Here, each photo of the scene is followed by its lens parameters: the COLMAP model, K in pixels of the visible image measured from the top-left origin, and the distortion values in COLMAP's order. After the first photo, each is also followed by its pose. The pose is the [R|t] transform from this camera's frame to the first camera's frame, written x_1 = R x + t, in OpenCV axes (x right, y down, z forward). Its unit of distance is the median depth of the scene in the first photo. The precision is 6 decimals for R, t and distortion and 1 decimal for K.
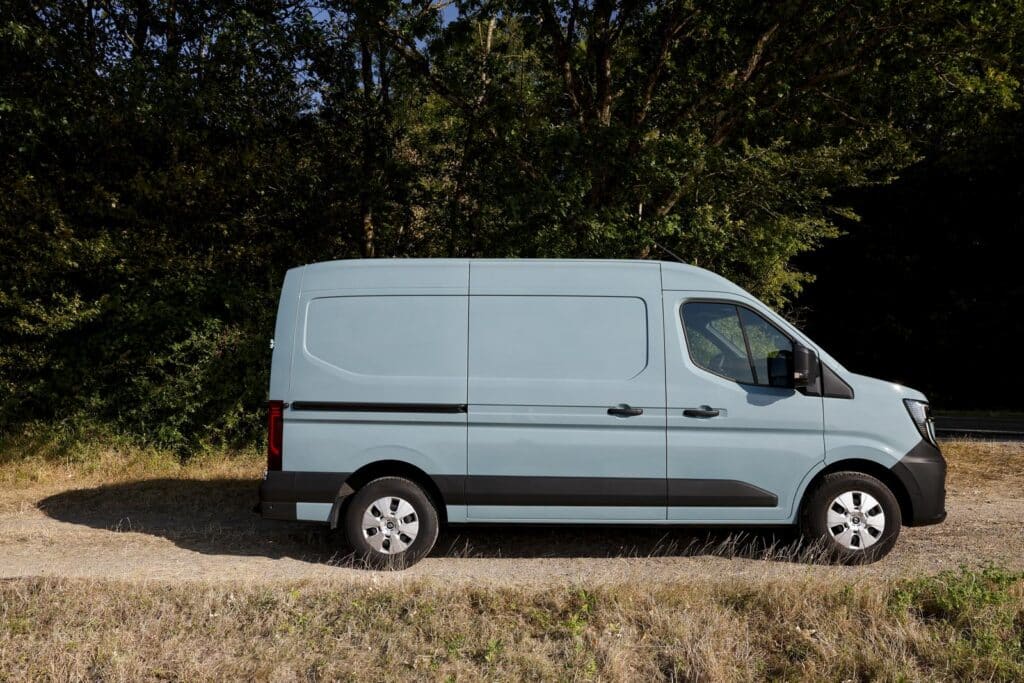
lens RADIAL K [[699.7, 0, 512.0], [0, 699.7, 341.5], [0, 0, 1]] dist [-0.002552, -0.001508]
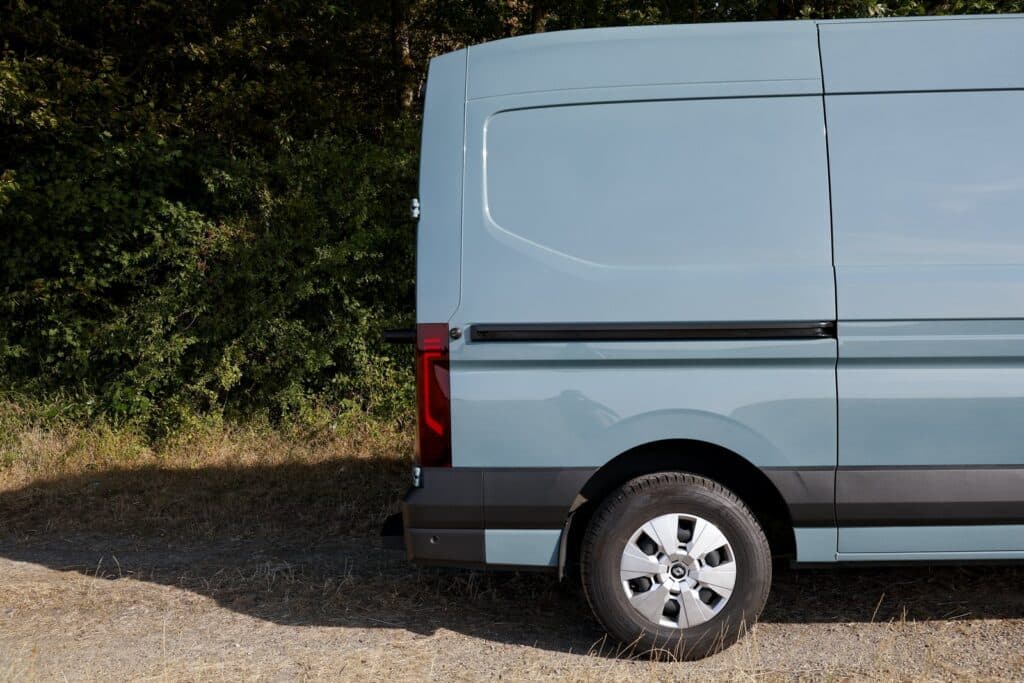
lens RADIAL K [[960.9, 0, 512.0], [0, 960.9, 341.5], [0, 0, 1]] dist [0.002248, 0.008731]
pose [[0.999548, -0.024326, -0.017676, -0.271783], [0.025639, 0.996599, 0.078315, 0.046109], [0.015711, -0.078733, 0.996772, 0.335284]]
